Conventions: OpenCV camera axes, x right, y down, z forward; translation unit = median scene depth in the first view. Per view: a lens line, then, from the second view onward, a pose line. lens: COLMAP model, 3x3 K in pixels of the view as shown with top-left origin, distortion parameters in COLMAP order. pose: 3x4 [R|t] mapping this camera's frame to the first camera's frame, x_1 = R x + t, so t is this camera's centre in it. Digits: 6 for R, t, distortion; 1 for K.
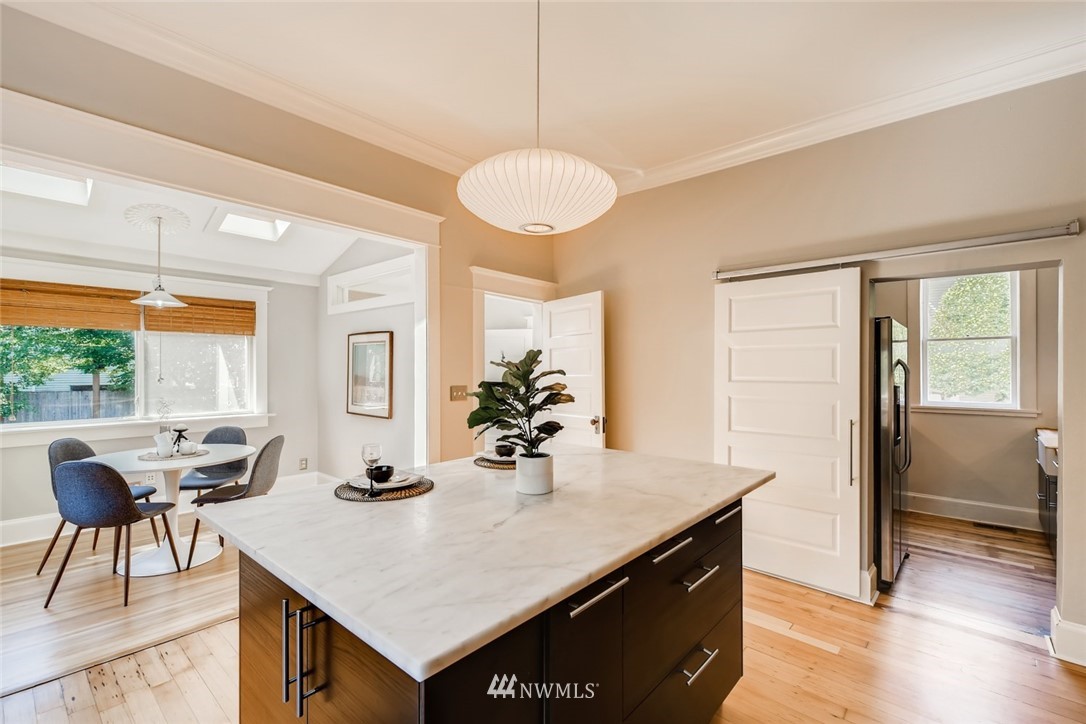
lens RADIAL K [[478.9, 0, 540.7], [0, 478.9, 370.5], [0, 0, 1]] dist [0.004821, -0.001264]
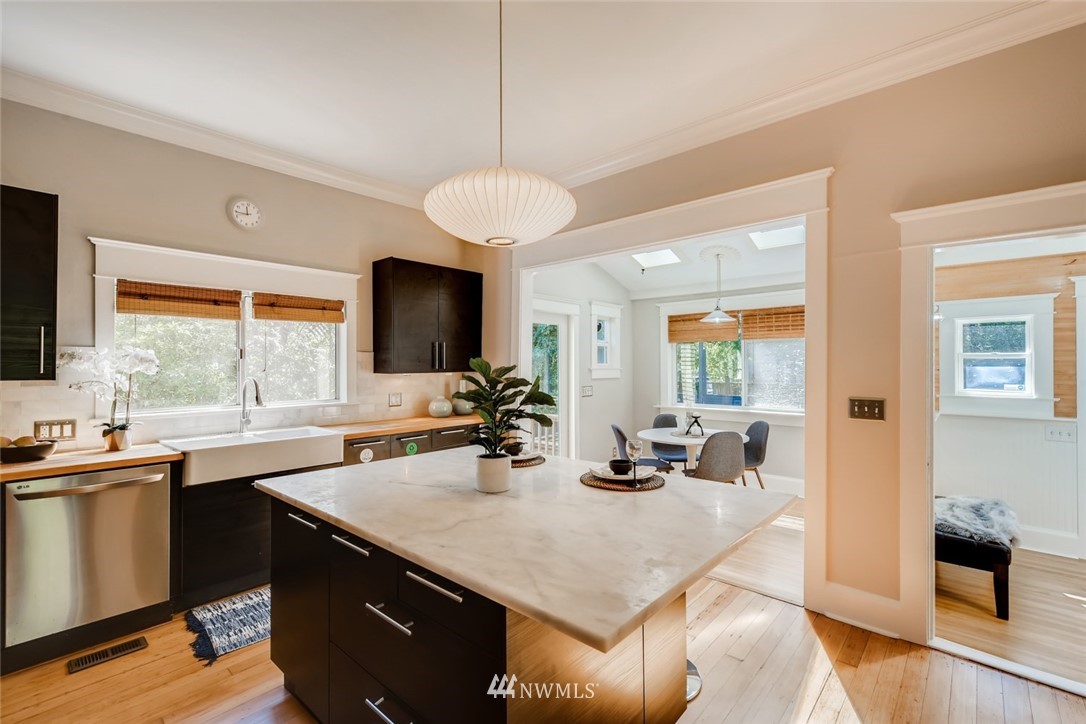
lens RADIAL K [[478.9, 0, 546.1], [0, 478.9, 362.4], [0, 0, 1]] dist [0.004821, -0.001264]
pose [[-0.001291, -0.009596, -0.999953, 0.483437], [0.000242, 0.999954, -0.009596, -0.011161], [0.999999, -0.000255, -0.001288, 0.508311]]
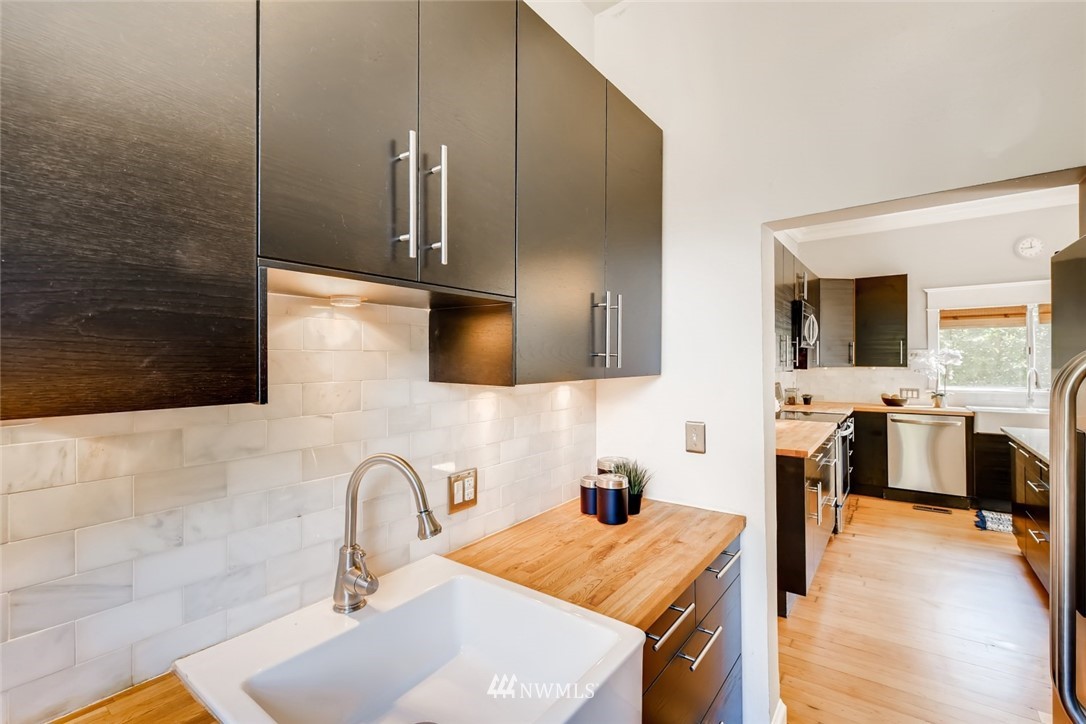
lens RADIAL K [[478.9, 0, 550.0], [0, 478.9, 355.8], [0, 0, 1]] dist [0.004821, -0.001264]
pose [[-0.995627, 0.000075, -0.093421, 0.892690], [0.000752, 0.999974, -0.007210, -0.015159], [0.093418, -0.007249, -0.995601, 1.015926]]
